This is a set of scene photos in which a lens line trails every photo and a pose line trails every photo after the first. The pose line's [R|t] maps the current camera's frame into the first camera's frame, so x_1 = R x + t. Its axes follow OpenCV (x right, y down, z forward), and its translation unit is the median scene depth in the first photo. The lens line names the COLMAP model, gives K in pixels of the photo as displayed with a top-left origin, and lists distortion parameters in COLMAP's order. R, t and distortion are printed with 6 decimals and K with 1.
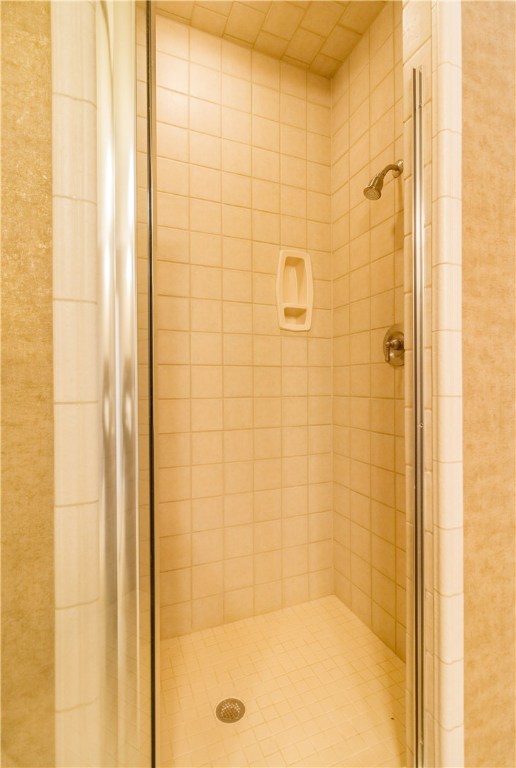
lens RADIAL K [[359.3, 0, 255.4], [0, 359.3, 384.4], [0, 0, 1]] dist [0.000484, -0.000427]
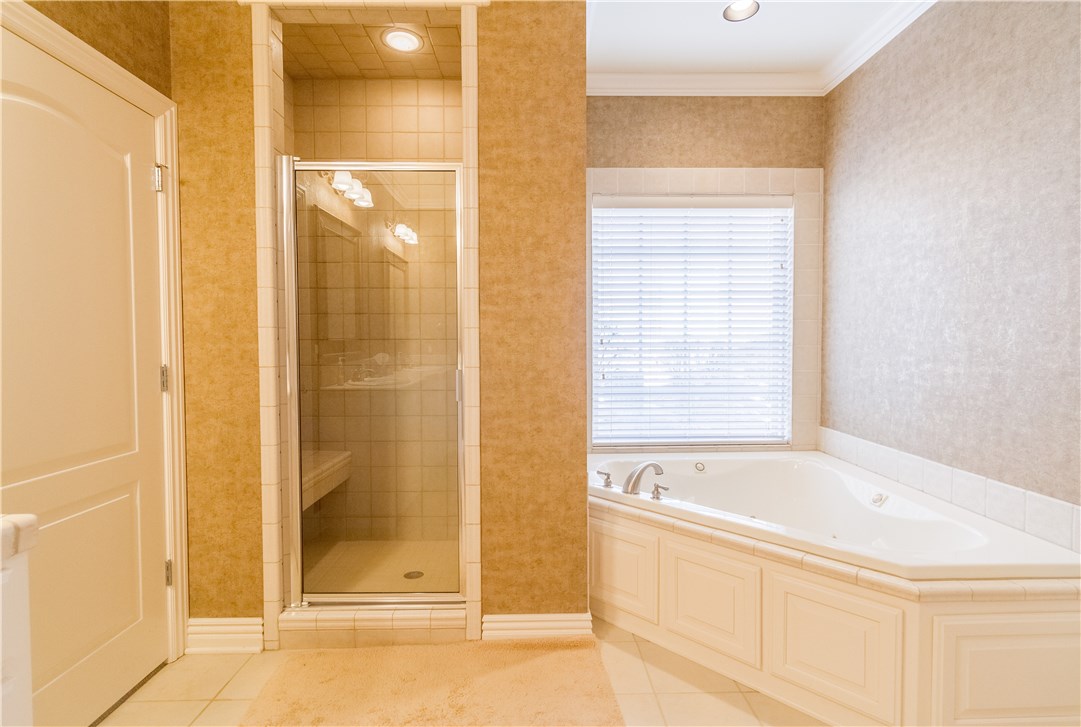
lens RADIAL K [[505.8, 0, 546.6], [0, 505.8, 358.9], [0, 0, 1]] dist [0.000484, -0.000427]
pose [[0.935018, 0.013772, -0.354333, 2.675889], [-0.002446, 0.999472, 0.032393, -0.130162], [0.354592, -0.029421, 0.934558, -1.678447]]
